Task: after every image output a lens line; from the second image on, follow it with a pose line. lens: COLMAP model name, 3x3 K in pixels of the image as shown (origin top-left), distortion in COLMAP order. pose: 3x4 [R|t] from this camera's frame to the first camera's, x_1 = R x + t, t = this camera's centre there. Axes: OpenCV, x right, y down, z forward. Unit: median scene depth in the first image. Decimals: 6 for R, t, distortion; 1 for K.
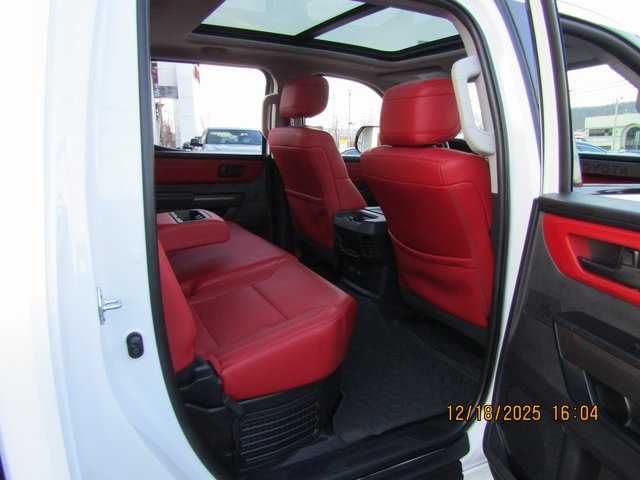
lens RADIAL K [[449.0, 0, 321.0], [0, 449.0, 238.8], [0, 0, 1]] dist [-0.031932, 0.009582]
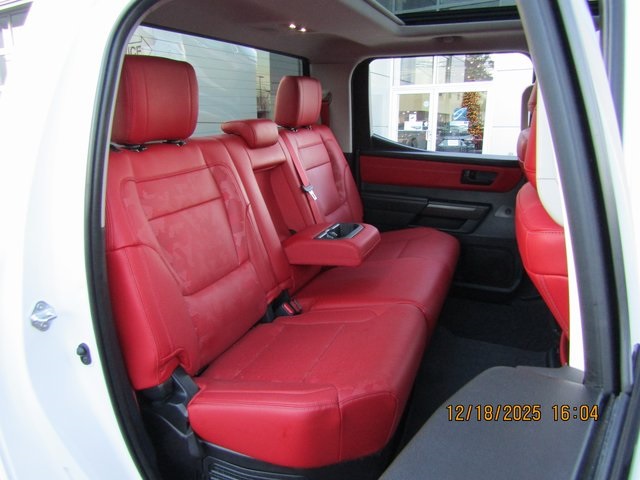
lens RADIAL K [[449.0, 0, 319.3], [0, 449.0, 238.9], [0, 0, 1]] dist [-0.031932, 0.009582]
pose [[0.657881, 0.186778, -0.729594, 0.249796], [-0.151818, 0.981761, 0.114437, -0.090392], [0.737661, 0.035479, 0.674238, 0.213185]]
